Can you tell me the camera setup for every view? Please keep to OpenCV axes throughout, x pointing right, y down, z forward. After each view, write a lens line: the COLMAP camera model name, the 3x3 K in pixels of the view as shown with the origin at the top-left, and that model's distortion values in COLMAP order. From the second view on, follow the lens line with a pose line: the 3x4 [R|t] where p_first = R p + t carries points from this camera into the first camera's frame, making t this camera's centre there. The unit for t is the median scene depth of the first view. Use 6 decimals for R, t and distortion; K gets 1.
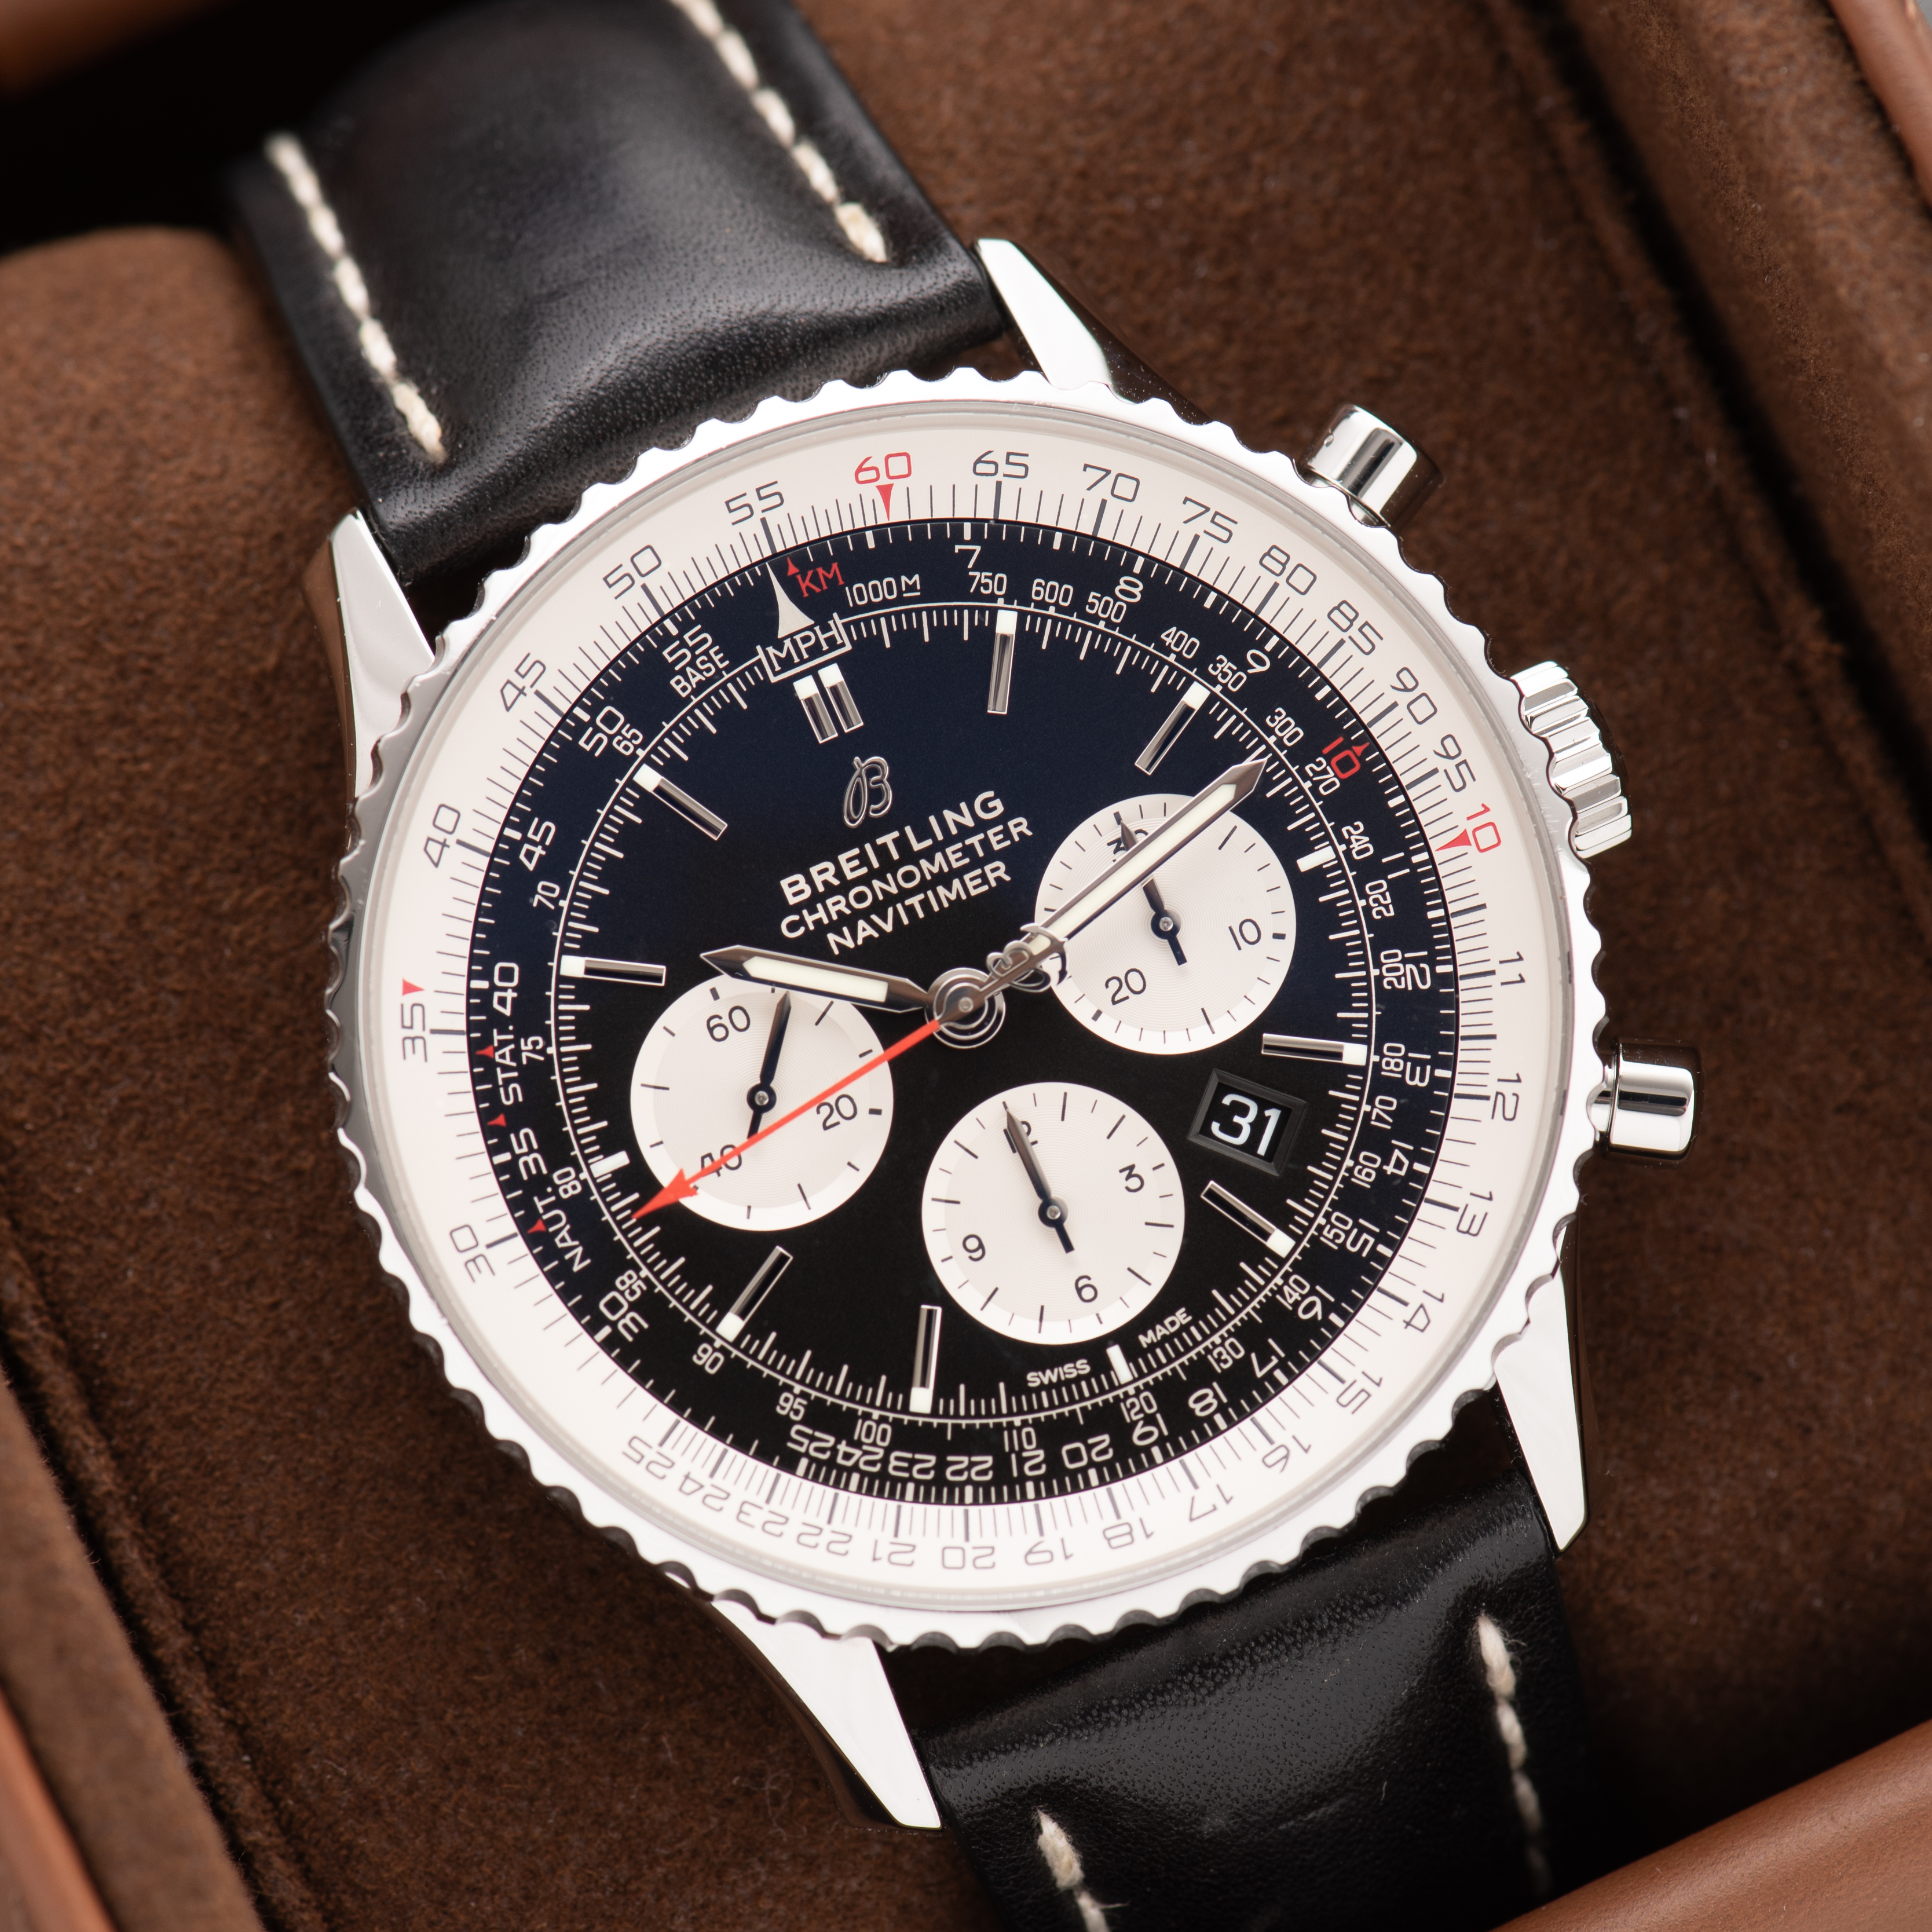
lens RADIAL K [[14026.4, 0, 965.3], [0, 14026.4, 966.2], [0, 0, 1]] dist [-0.081383, -24.985457]
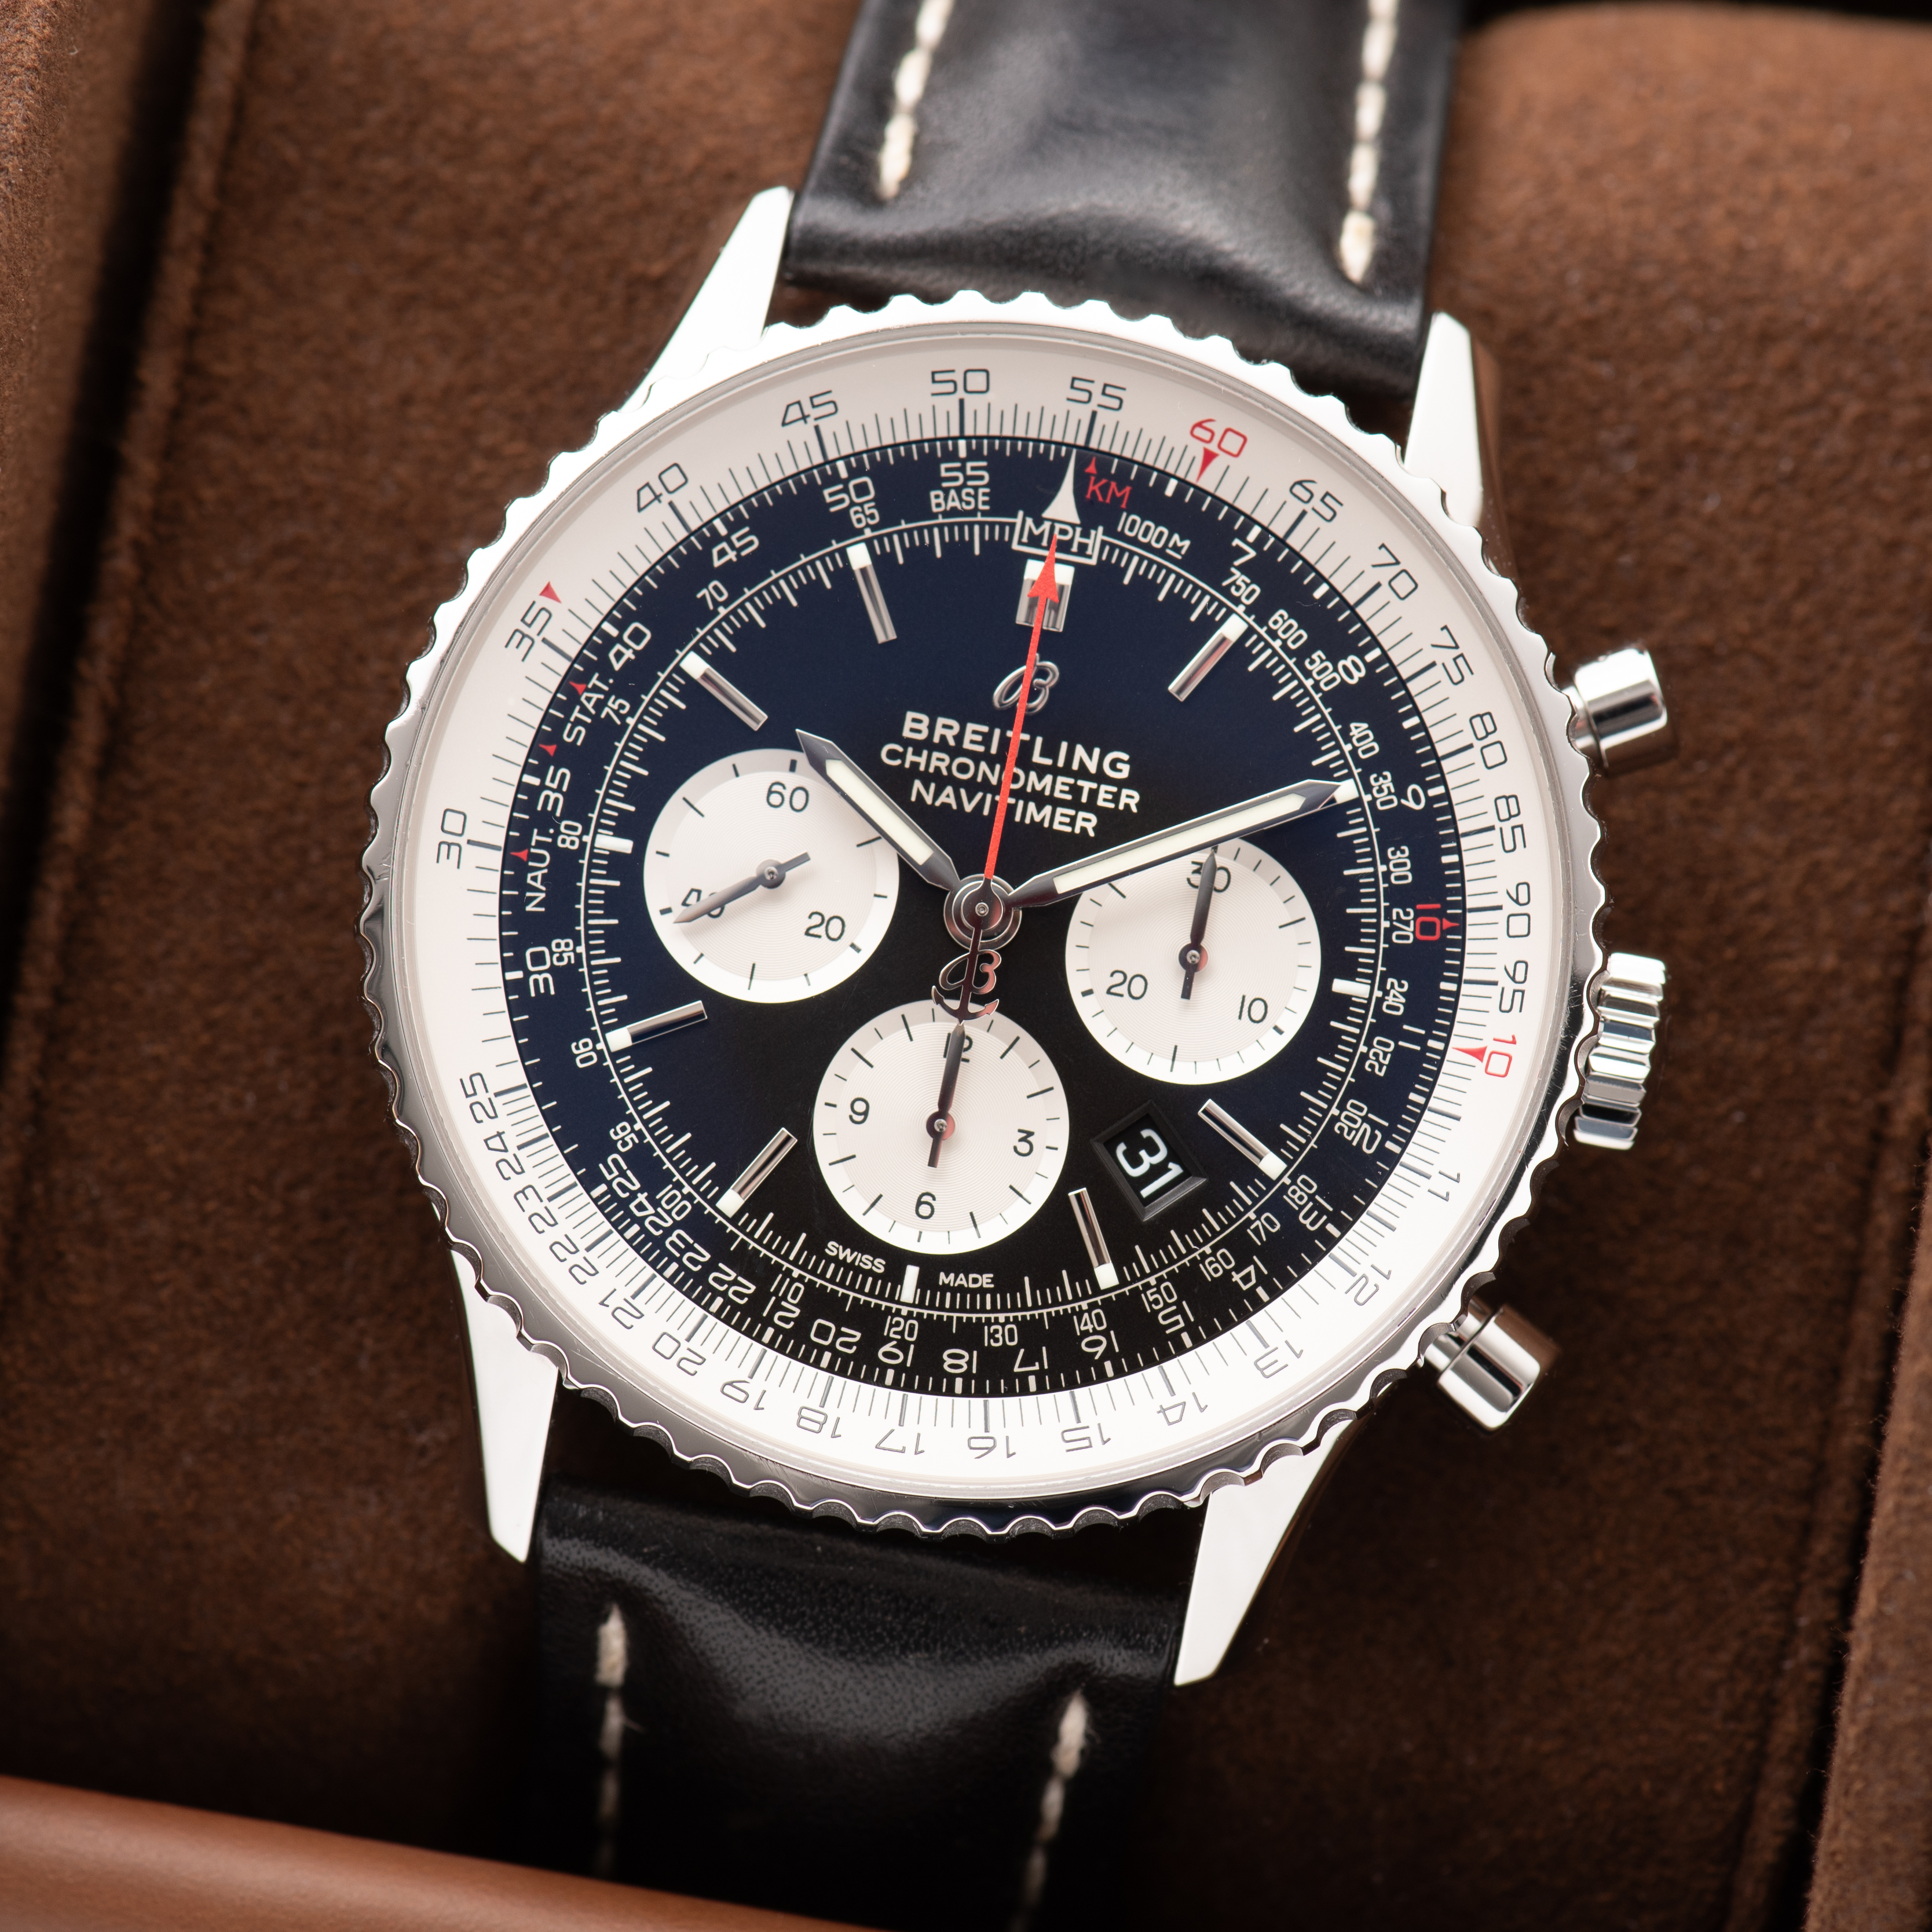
lens RADIAL K [[14026.4, 0, 965.3], [0, 14026.4, 966.2], [0, 0, 1]] dist [-0.081383, -24.985457]
pose [[0.820087, 0.563987, -0.096832, 0.100444], [-0.563797, 0.825296, 0.031945, -0.025882], [0.097931, 0.028396, 0.994788, -0.022466]]
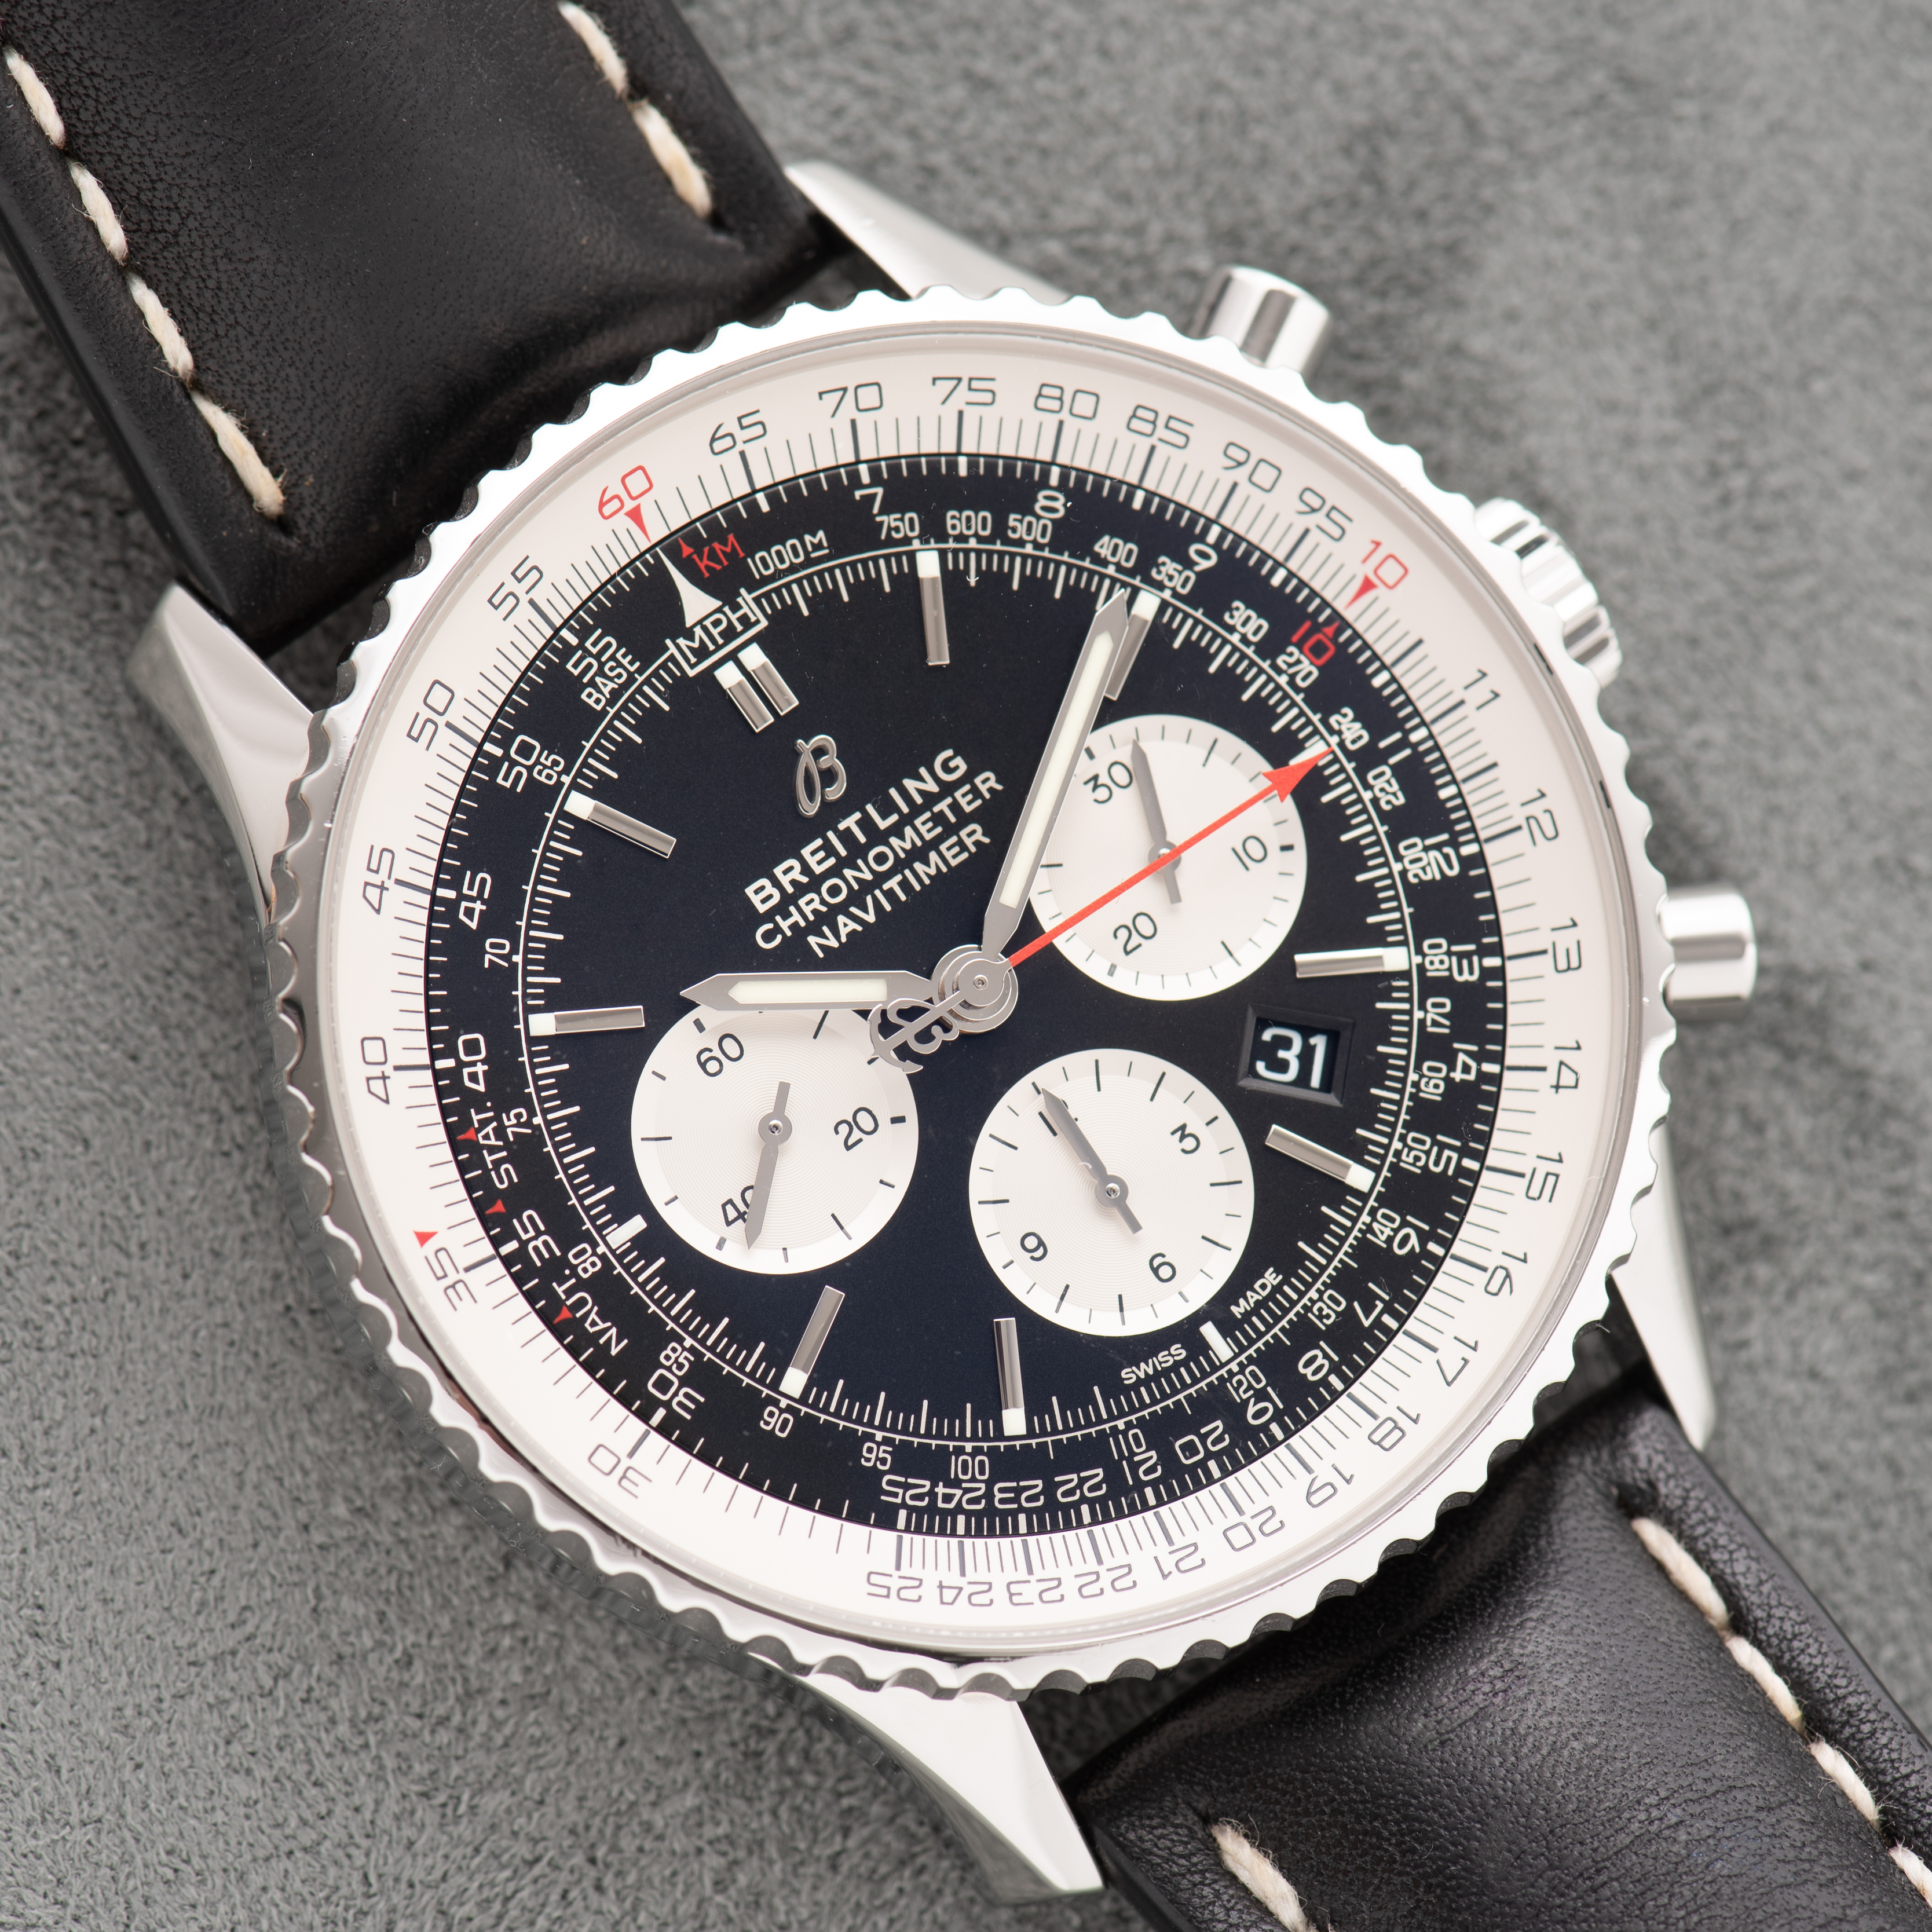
lens RADIAL K [[14026.4, 0, 965.3], [0, 14026.4, 966.2], [0, 0, 1]] dist [-0.081383, -24.985457]
pose [[0.971079, -0.186994, 0.148457, -0.134457], [0.190029, 0.981758, -0.006398, 0.007252], [-0.144552, 0.034424, 0.988898, 0.104717]]
